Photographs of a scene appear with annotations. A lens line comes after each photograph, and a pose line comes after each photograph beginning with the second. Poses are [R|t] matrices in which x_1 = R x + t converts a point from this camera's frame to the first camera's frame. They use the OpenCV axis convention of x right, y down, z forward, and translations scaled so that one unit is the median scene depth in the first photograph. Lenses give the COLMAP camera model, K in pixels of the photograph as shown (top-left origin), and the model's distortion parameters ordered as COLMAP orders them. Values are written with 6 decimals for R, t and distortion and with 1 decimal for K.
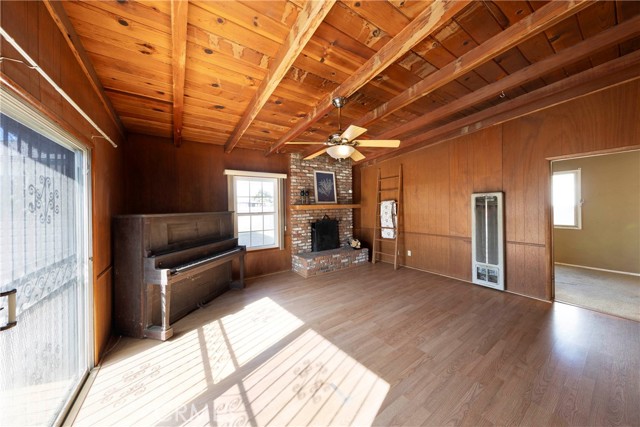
lens RADIAL K [[207.2, 0, 314.9], [0, 207.2, 206.8], [0, 0, 1]] dist [0.000943, 0.000015]
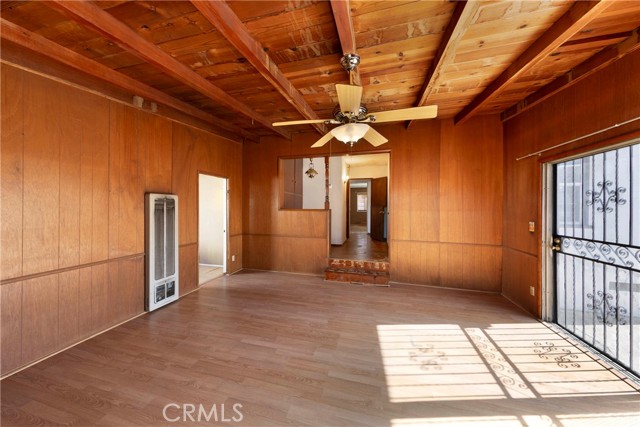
lens RADIAL K [[214.9, 0, 322.9], [0, 214.9, 209.8], [0, 0, 1]] dist [-0.000011, -0.000003]
pose [[-0.676381, 0.009886, 0.736485, -0.186504], [0.012339, 0.999922, -0.002090, 0.004811], [-0.736448, 0.007674, -0.676450, 0.814010]]
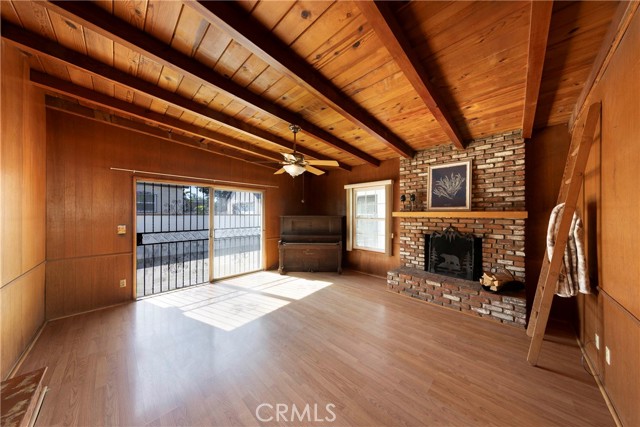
lens RADIAL K [[198.5, 0, 320.0], [0, 198.5, 213.5], [0, 0, 1]] dist [0.000834, 0.000024]
pose [[0.220896, 0.018518, -0.975122, 0.666106], [-0.008403, 0.999819, 0.017083, -0.012005], [0.975261, 0.004421, 0.221012, 0.459889]]
